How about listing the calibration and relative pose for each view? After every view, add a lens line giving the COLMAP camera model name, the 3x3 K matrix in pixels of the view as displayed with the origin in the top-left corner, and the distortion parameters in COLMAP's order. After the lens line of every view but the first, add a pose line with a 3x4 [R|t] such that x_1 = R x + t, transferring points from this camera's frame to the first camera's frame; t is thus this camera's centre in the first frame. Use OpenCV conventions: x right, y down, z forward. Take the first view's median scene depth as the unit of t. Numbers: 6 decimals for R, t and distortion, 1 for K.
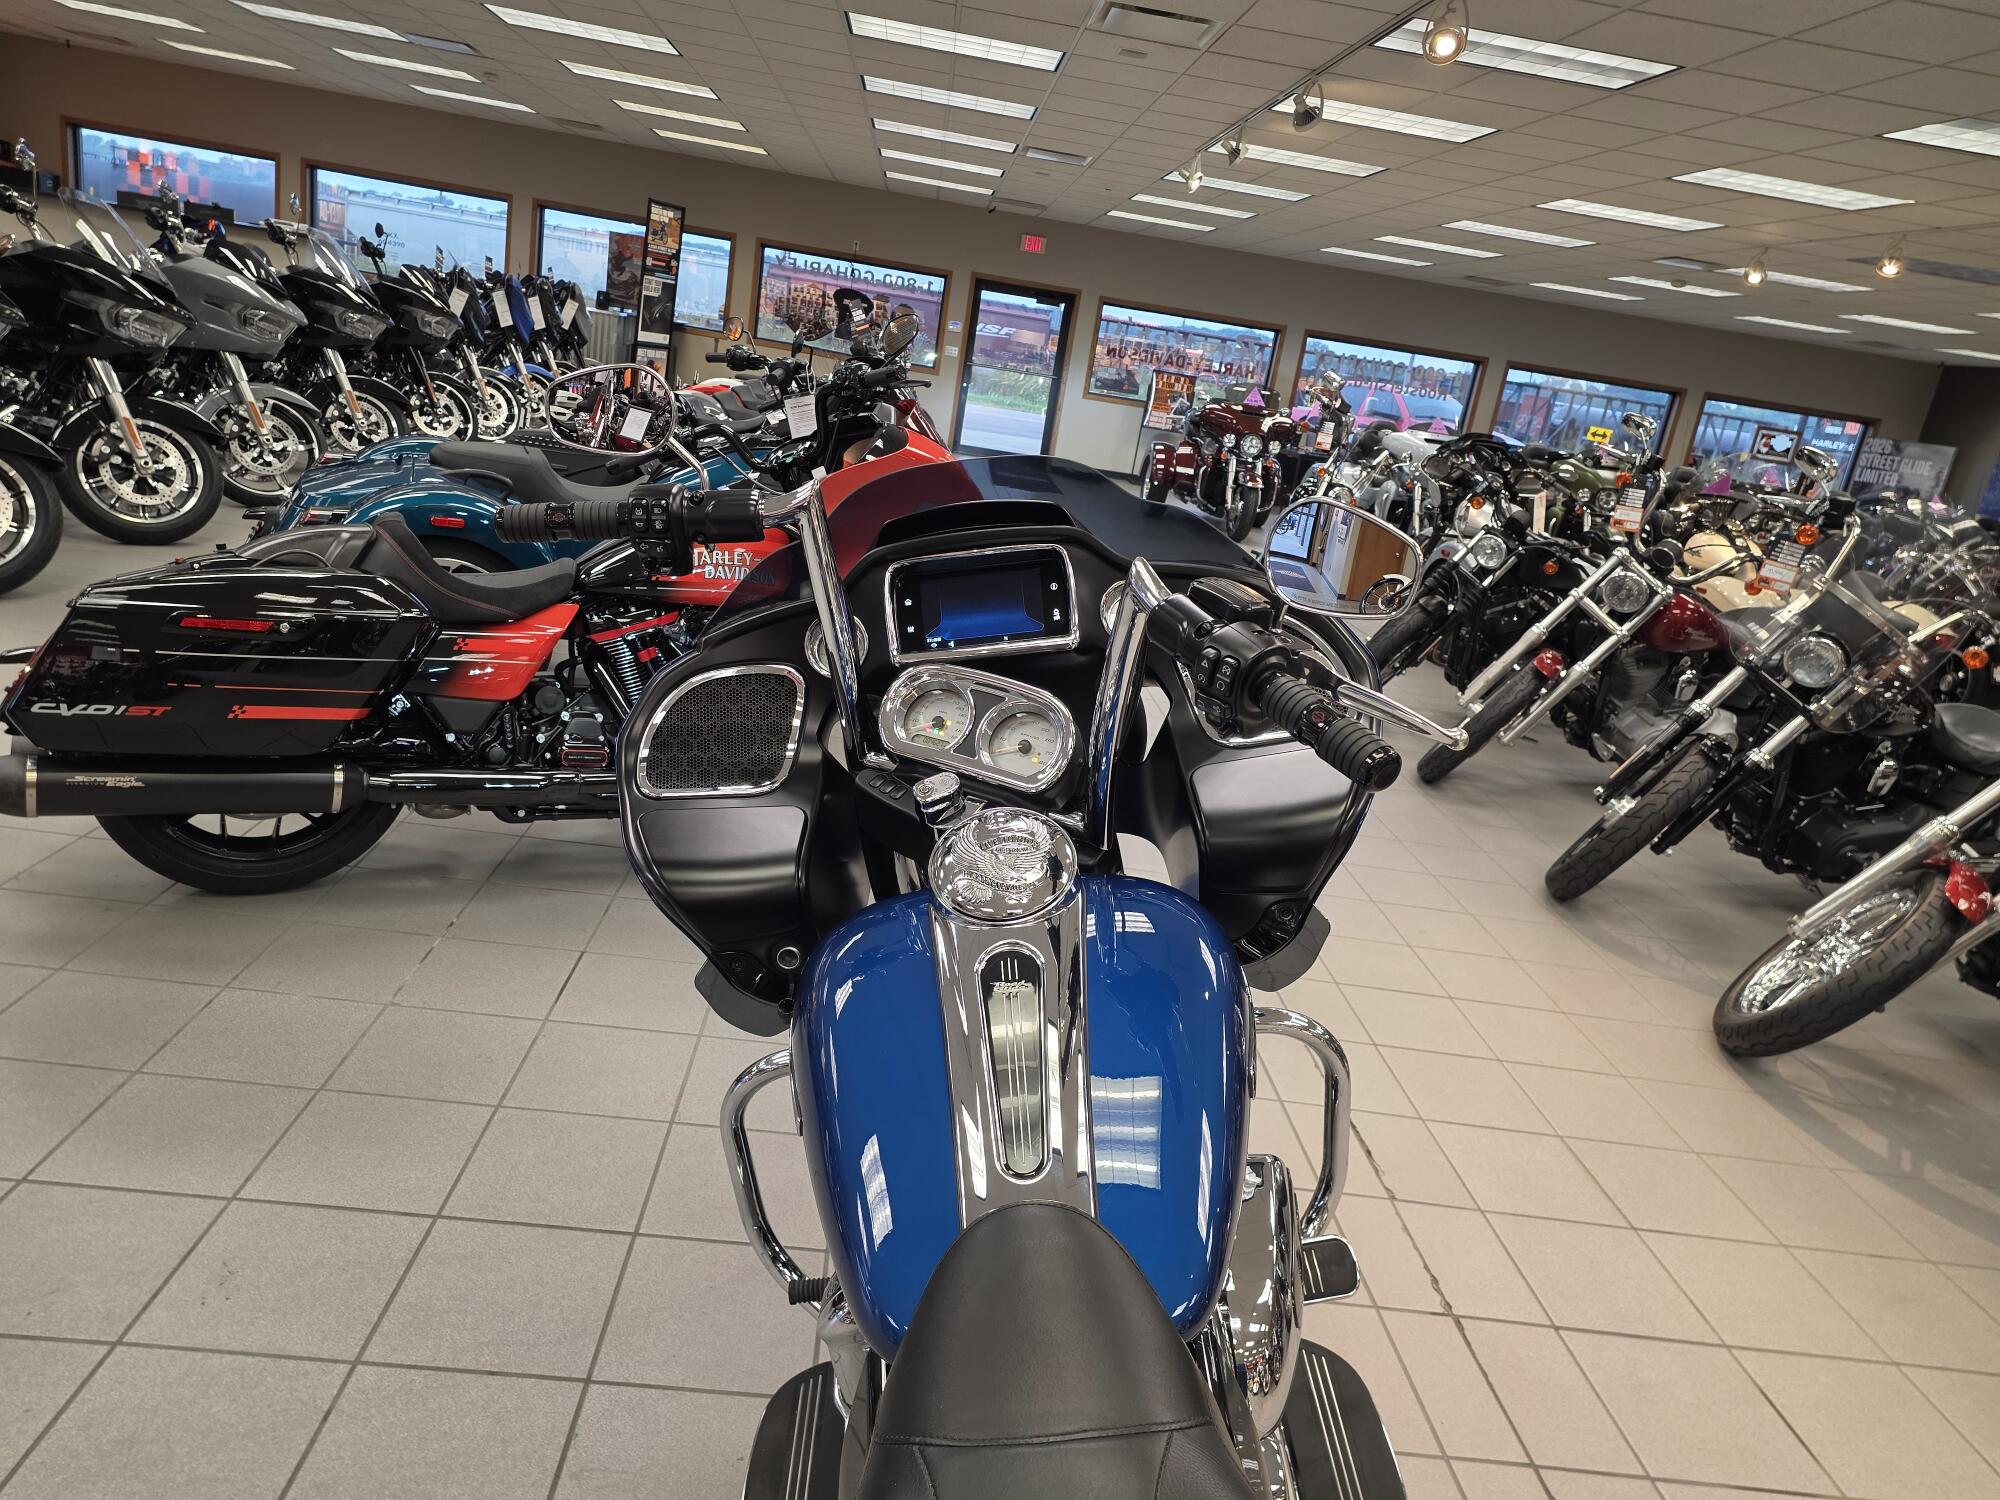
lens RADIAL K [[1327.2, 0, 984.3], [0, 1327.2, 749.2], [0, 0, 1]] dist [0.062614, -0.047213]
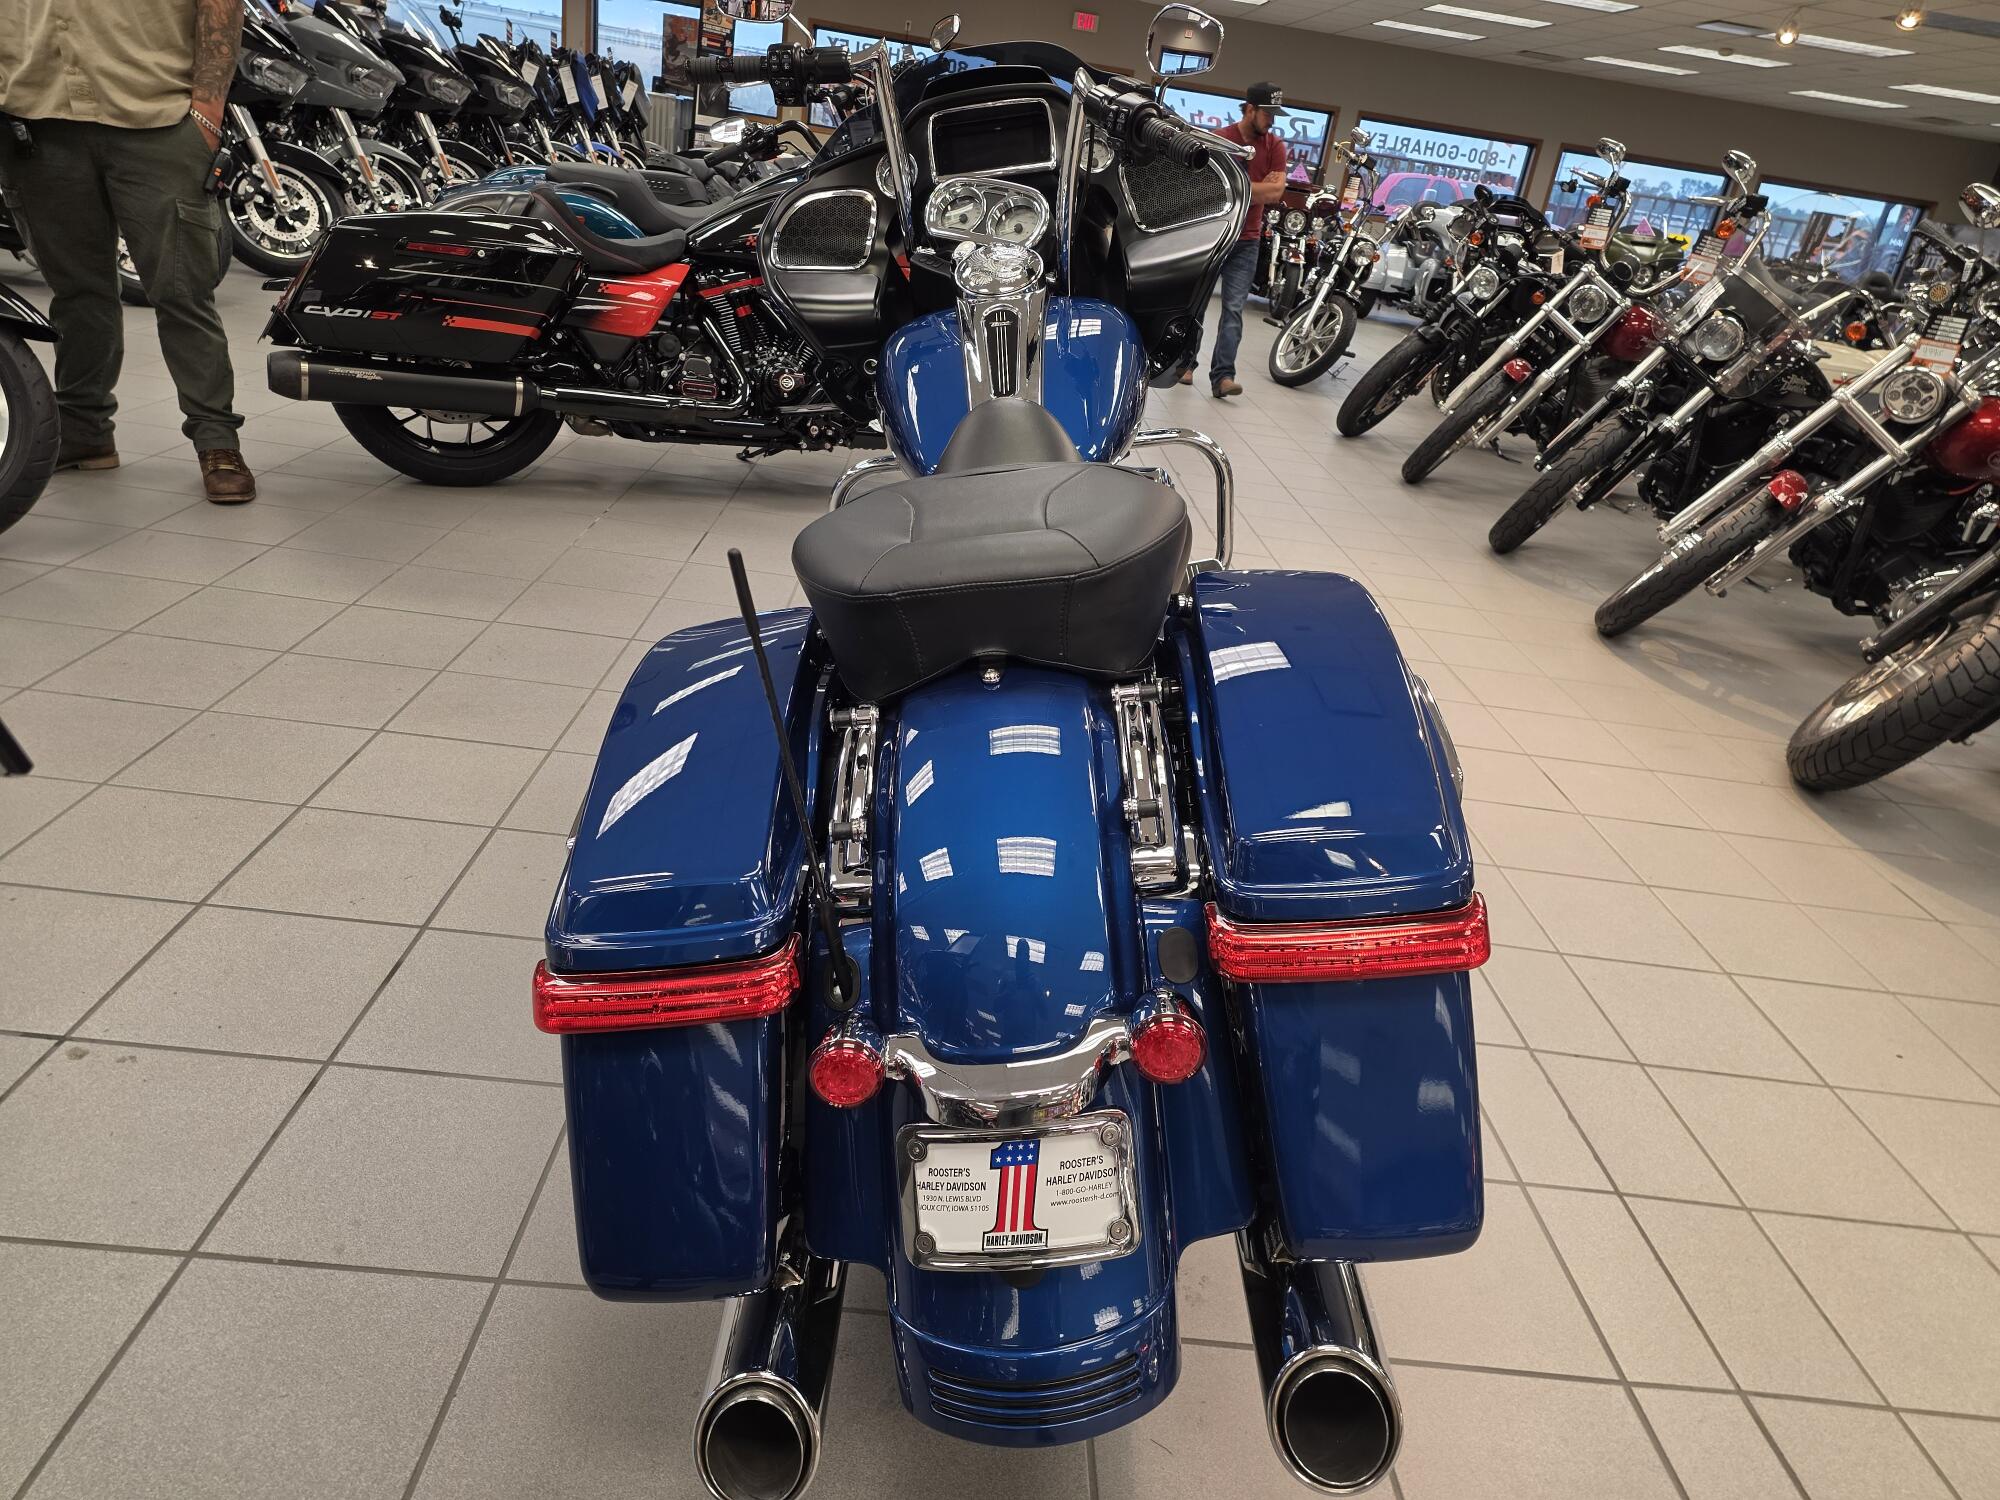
lens RADIAL K [[1294.9, 0, 1008.4], [0, 1294.9, 715.8], [0, 0, 1]] dist [0.050444, -0.033296]
pose [[0.999725, 0.003029, -0.023262, 0.011689], [-0.000246, 0.992931, 0.118696, 0.079717], [0.023457, -0.118658, 0.992658, -0.123450]]
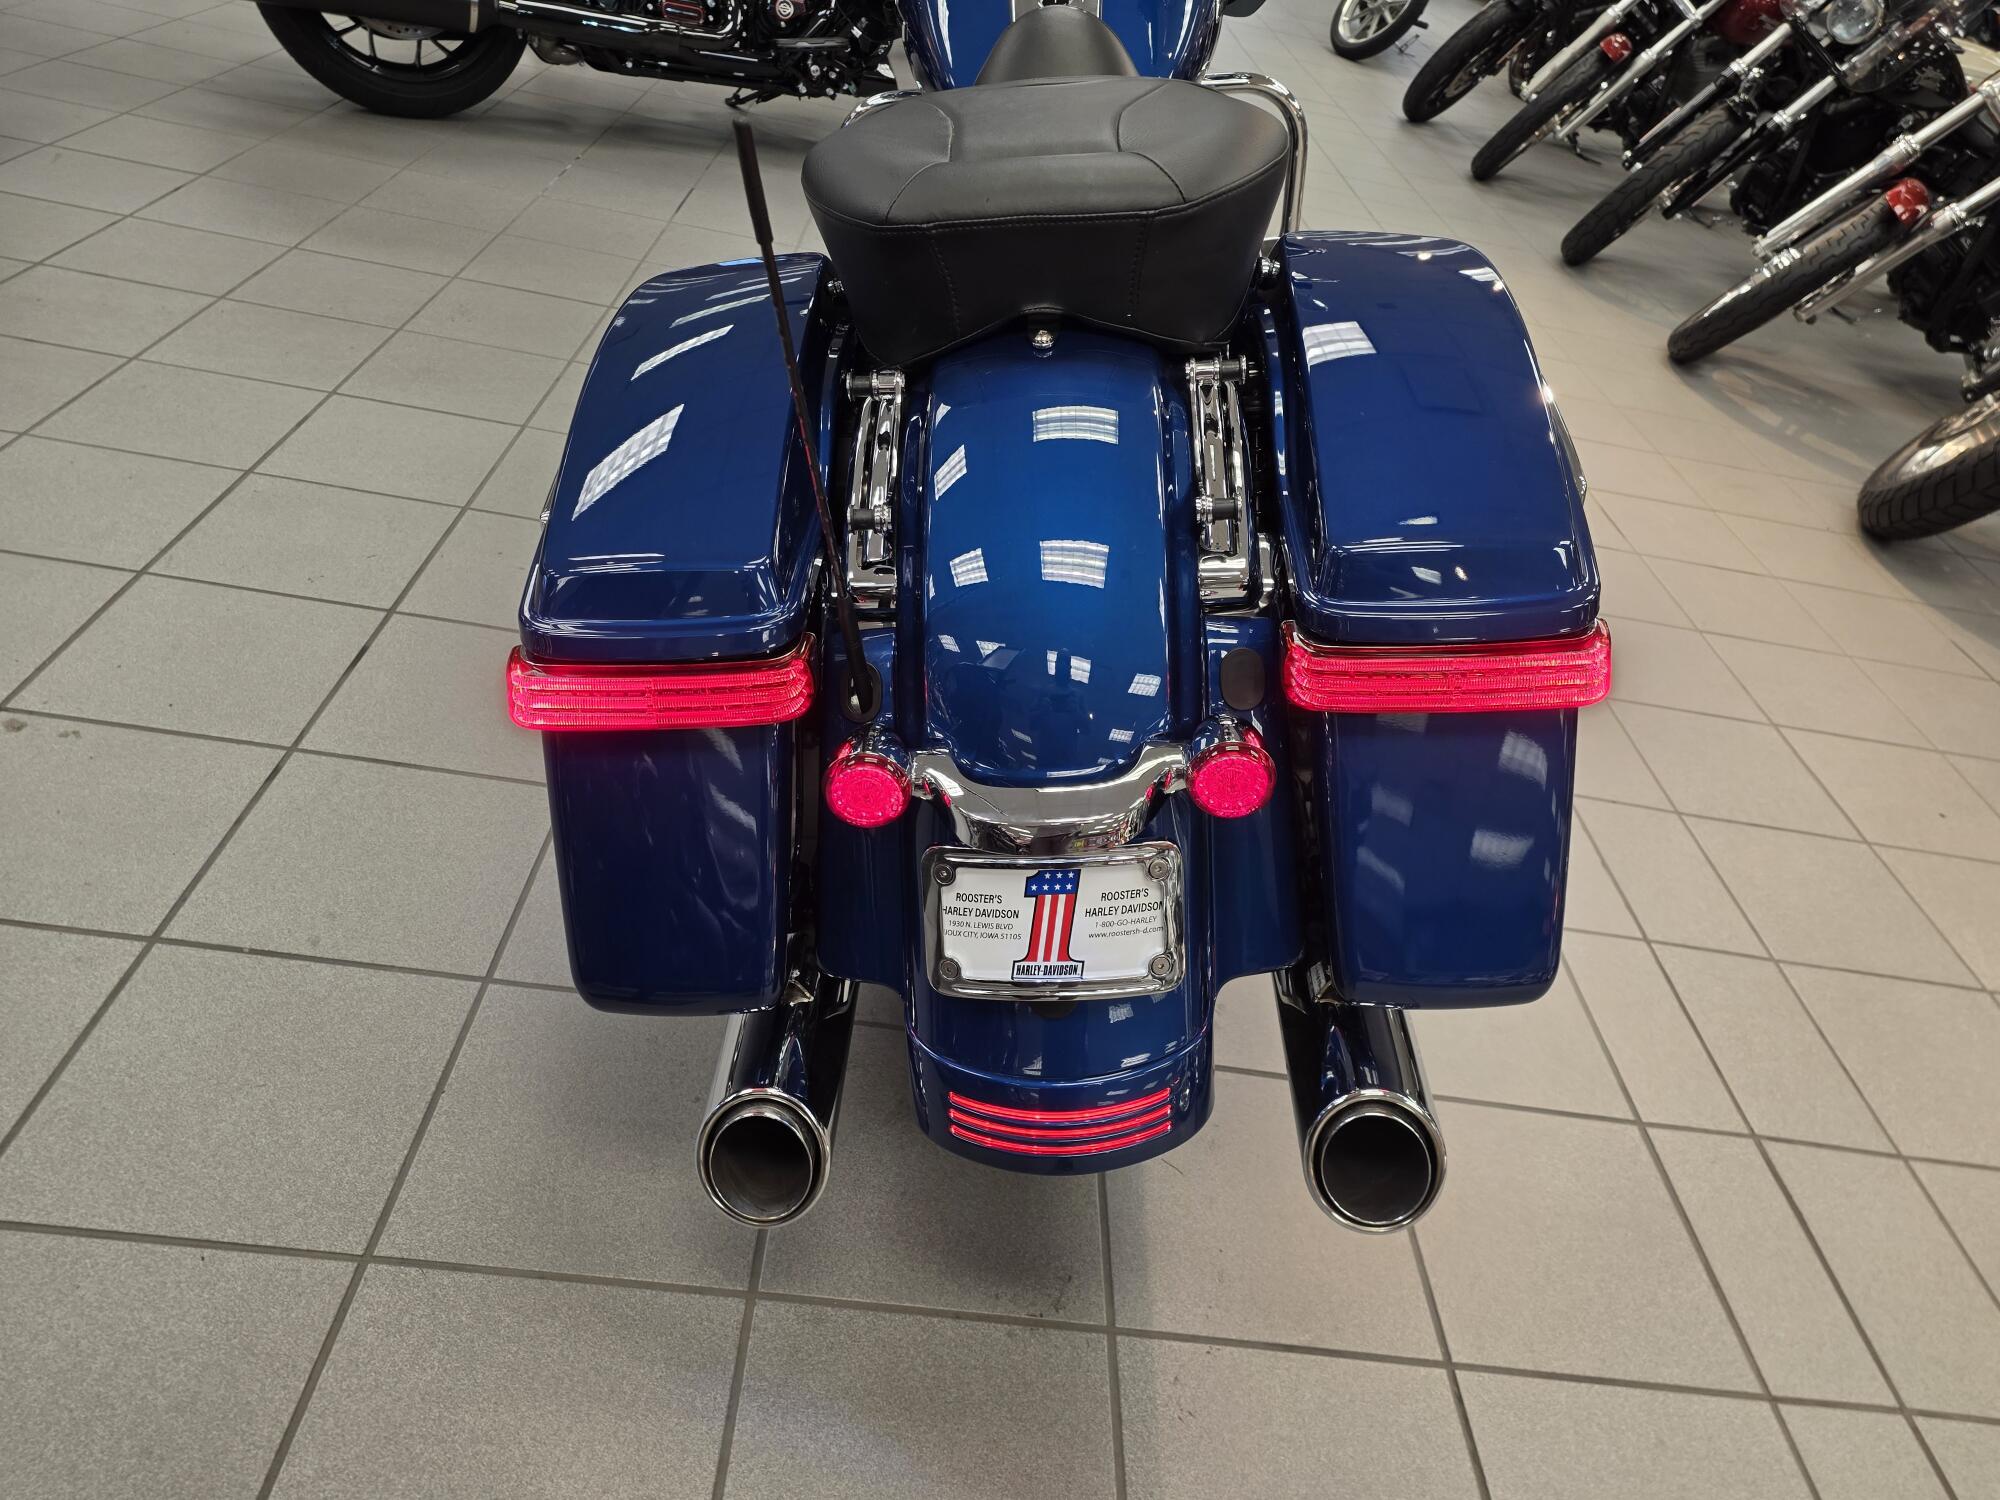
lens RADIAL K [[1329.5, 0, 1016.9], [0, 1329.5, 723.4], [0, 0, 1]] dist [0.050865, -0.036742]
pose [[0.998556, 0.053192, -0.007546, 0.006347], [-0.047804, 0.943801, 0.327039, 0.086145], [0.024518, -0.326205, 0.944981, -0.107995]]
